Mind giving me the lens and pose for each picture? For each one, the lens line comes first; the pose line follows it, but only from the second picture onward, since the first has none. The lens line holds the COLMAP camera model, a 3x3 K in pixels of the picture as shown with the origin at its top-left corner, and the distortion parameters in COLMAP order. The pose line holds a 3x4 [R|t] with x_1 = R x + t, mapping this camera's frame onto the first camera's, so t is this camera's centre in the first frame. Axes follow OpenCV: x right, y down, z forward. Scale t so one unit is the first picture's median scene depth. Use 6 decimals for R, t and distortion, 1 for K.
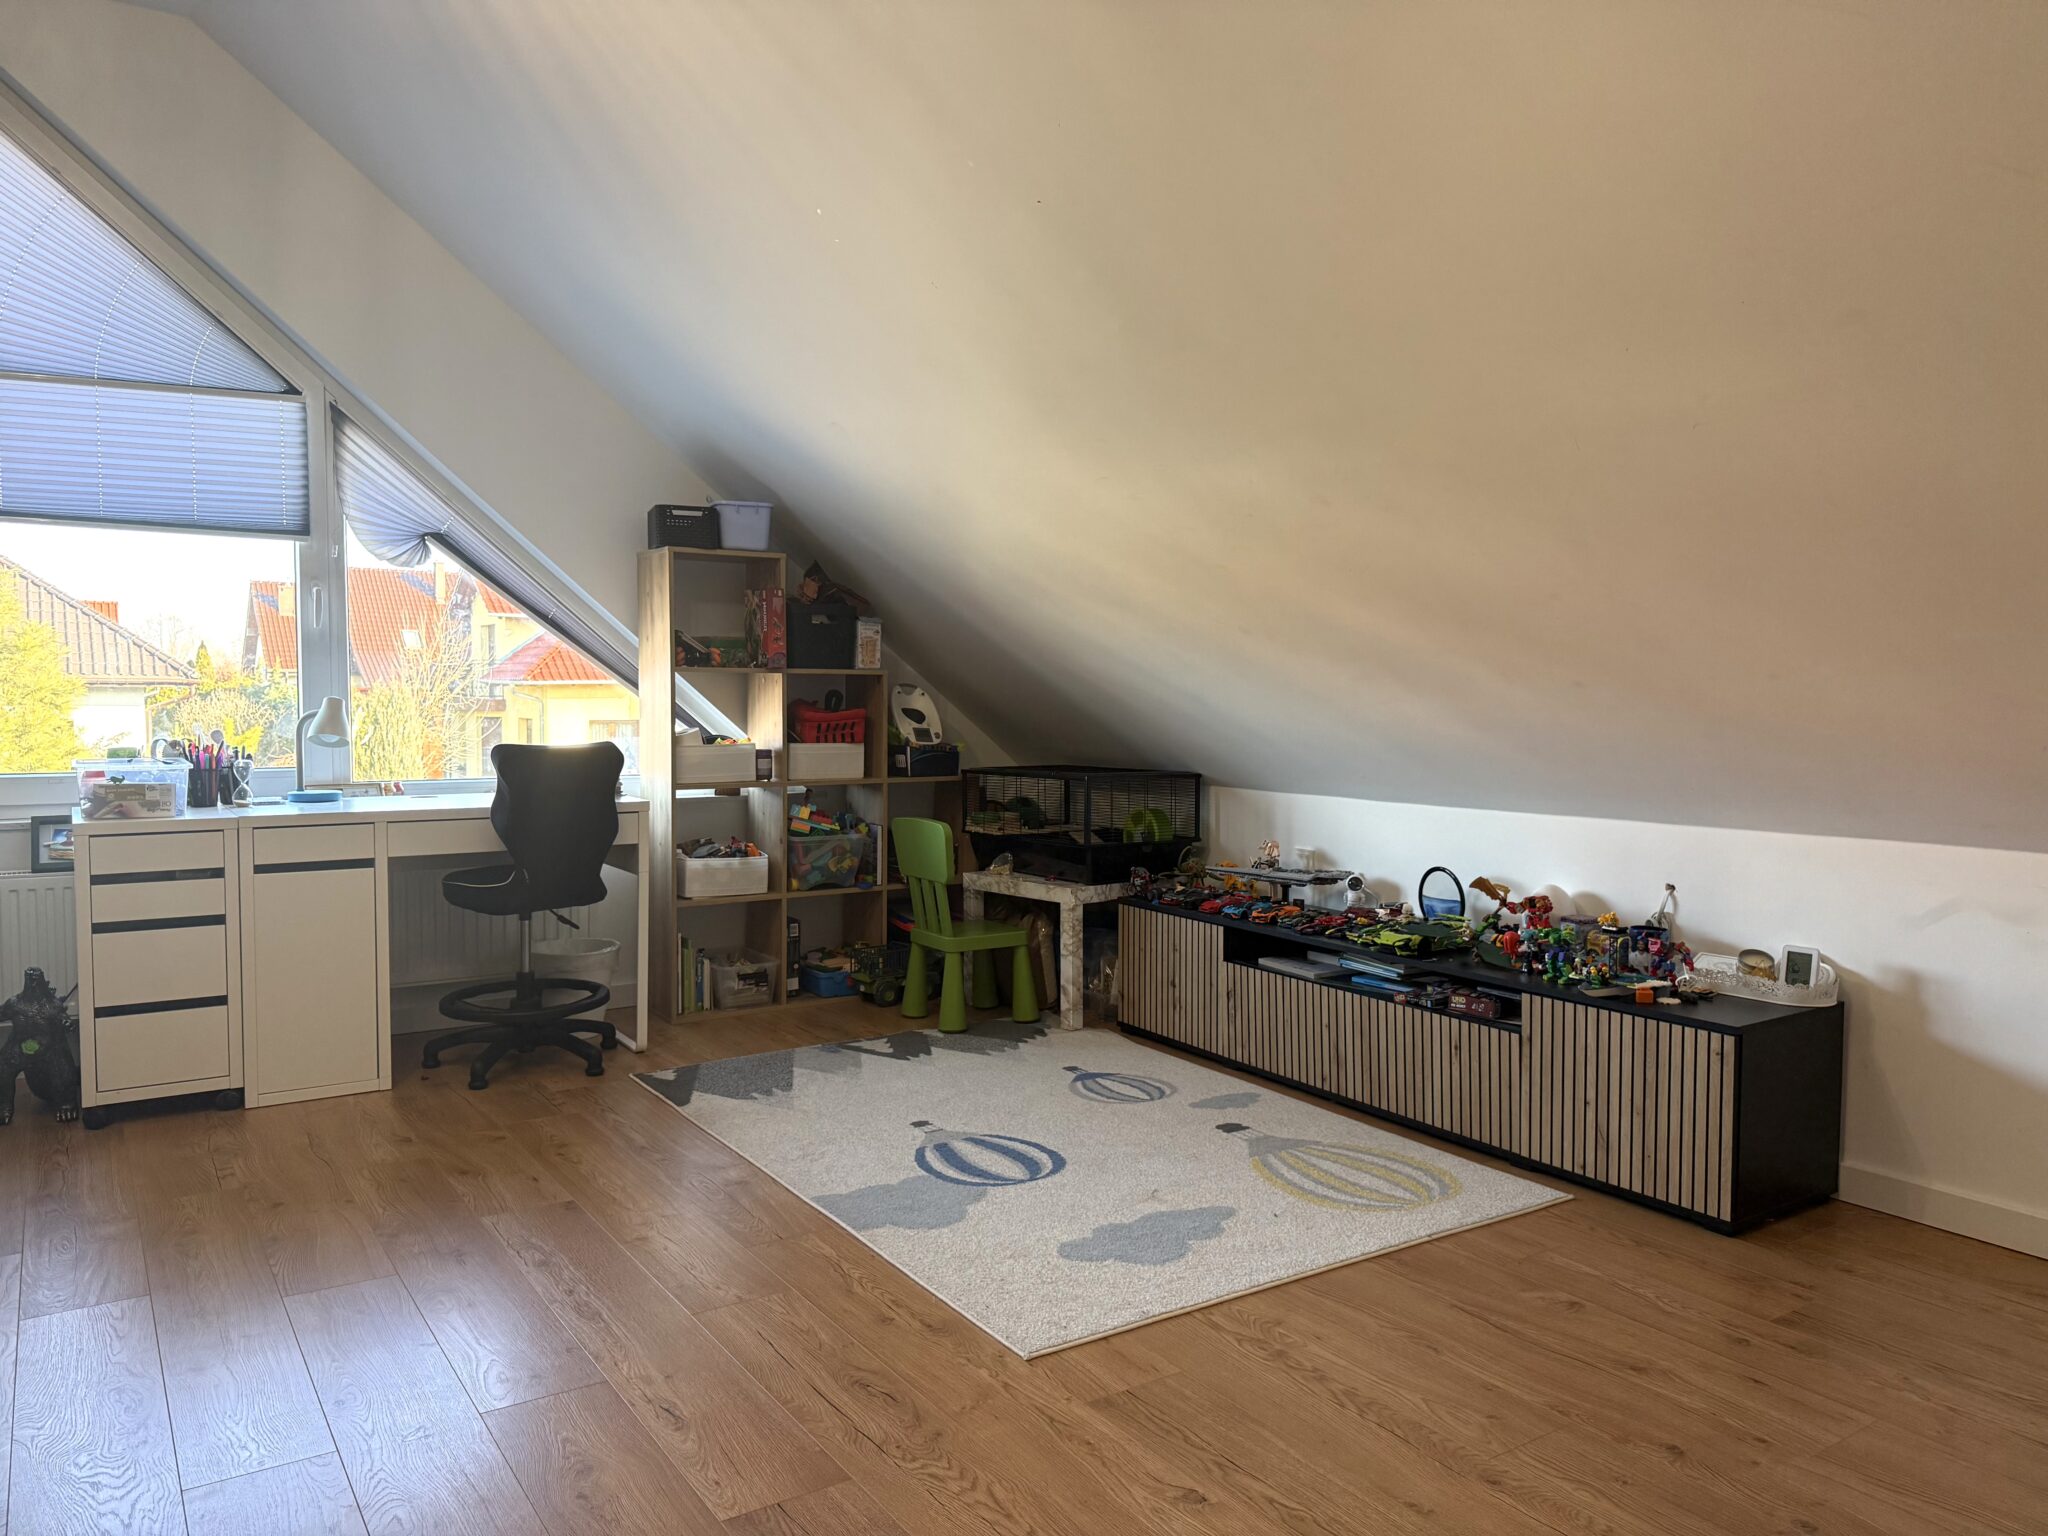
lens RADIAL K [[1471.9, 0, 1024.0], [0, 1471.9, 768.0], [0, 0, 1]] dist [0.053866, -0.071846]
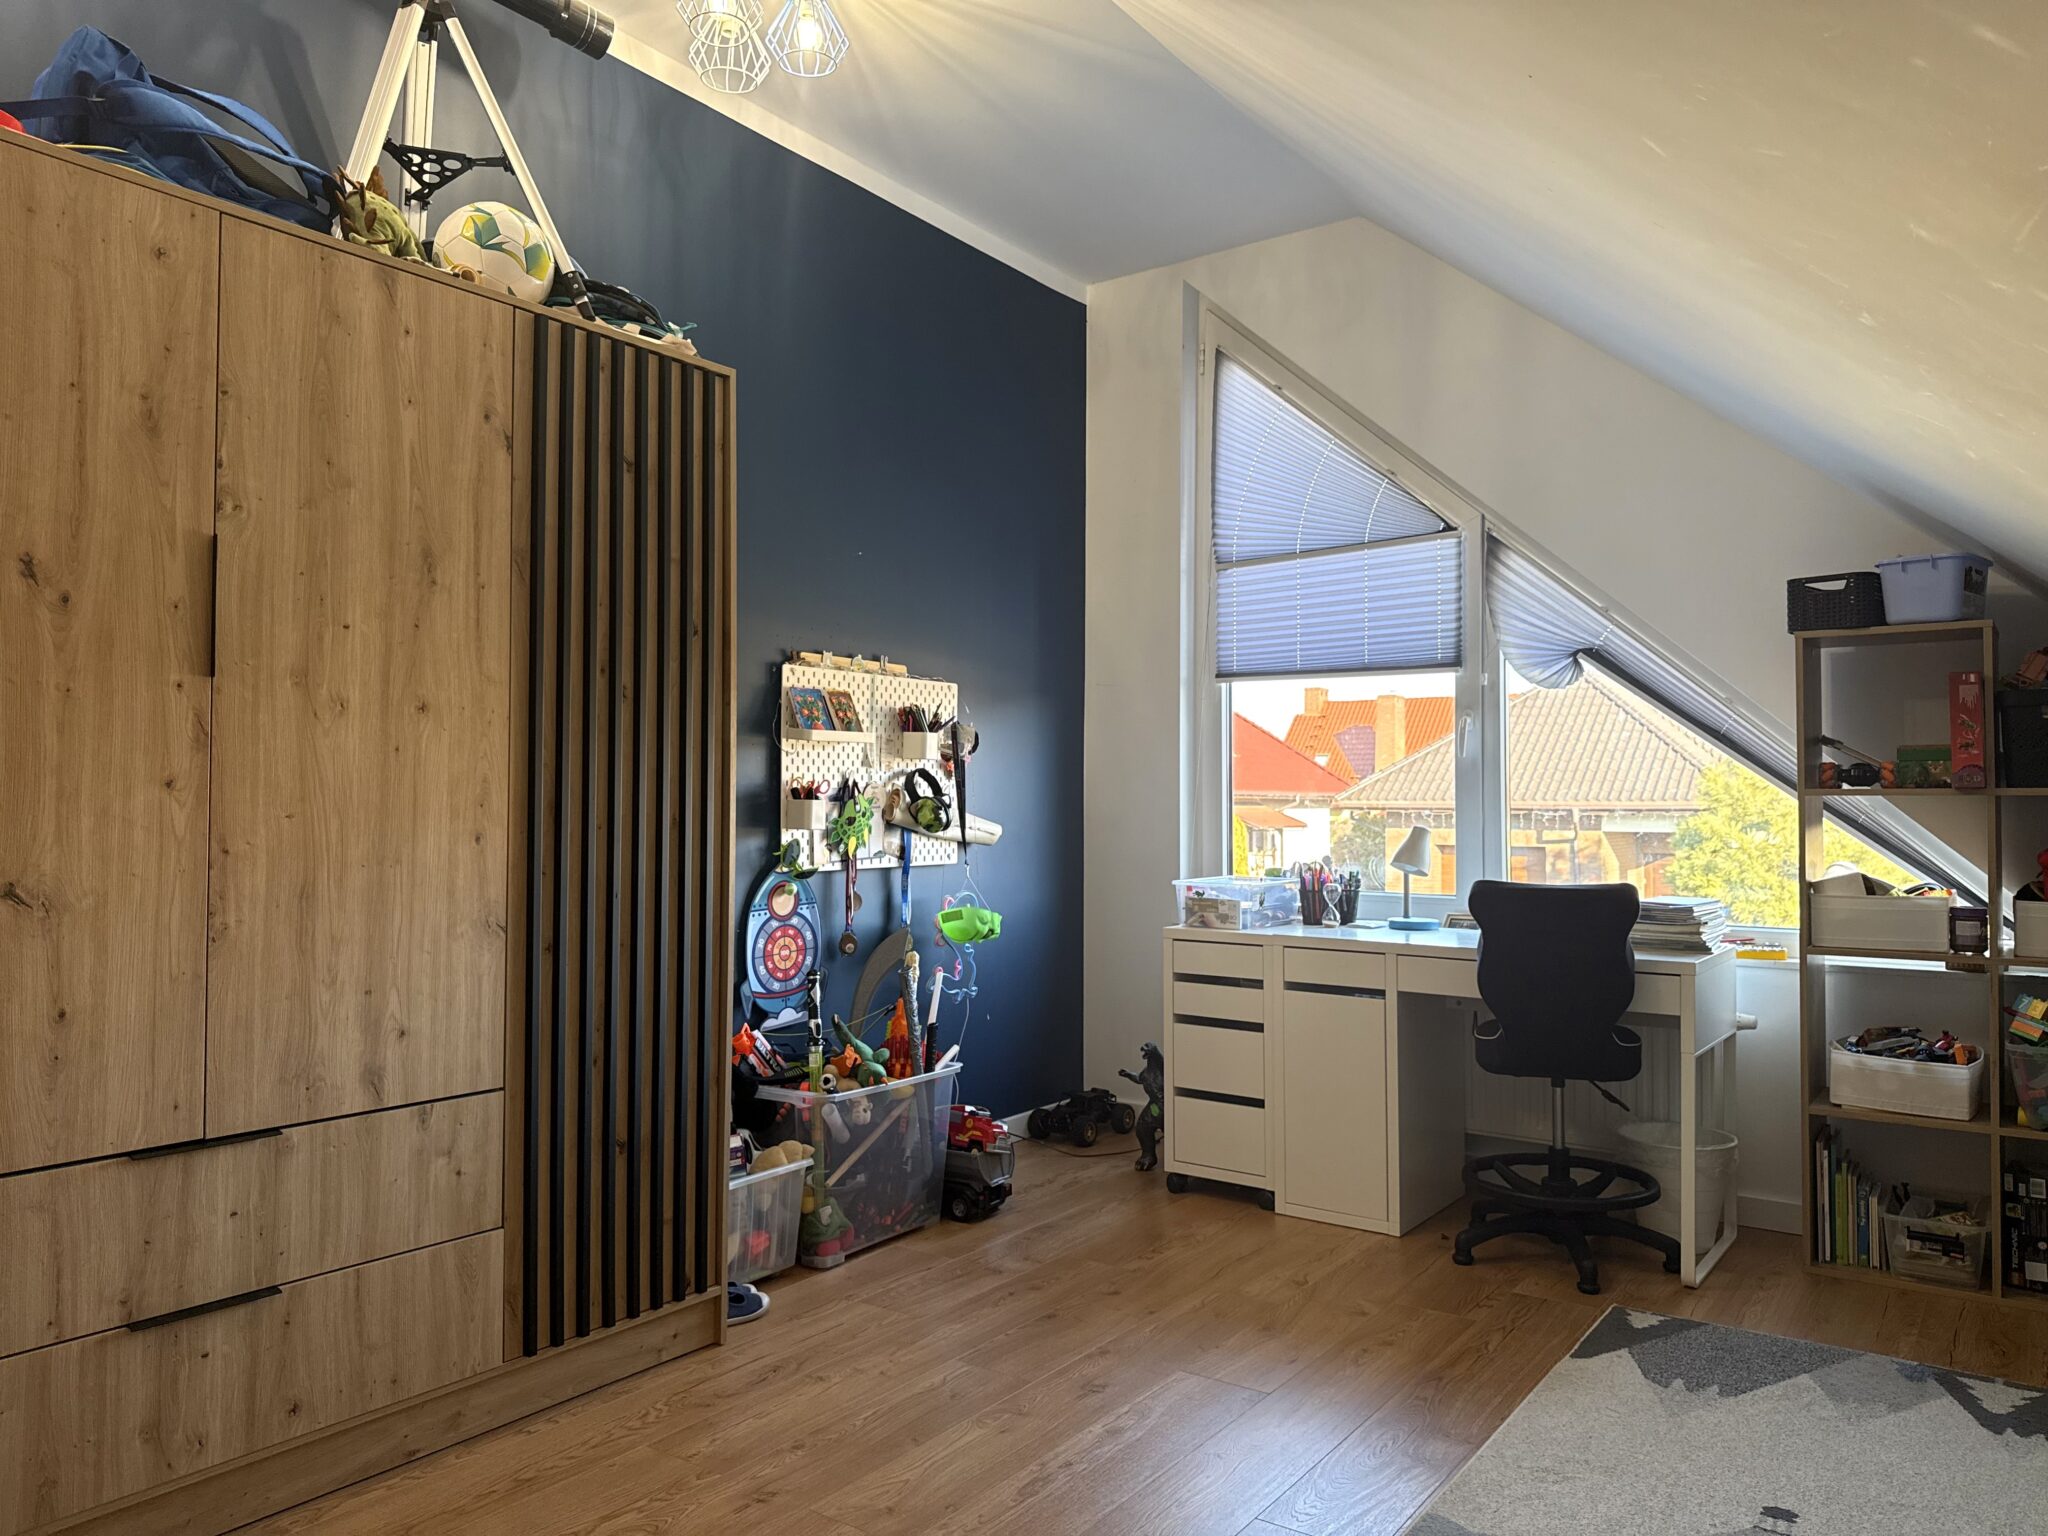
lens RADIAL K [[1426.6, 0, 1017.8], [0, 1426.6, 767.4], [0, 0, 1]] dist [0.090057, -0.138052]
pose [[0.343823, -0.032060, -0.938487, 0.346539], [-0.055115, 0.997005, -0.054251, -0.019157], [0.937416, 0.070377, 0.341026, 0.407425]]
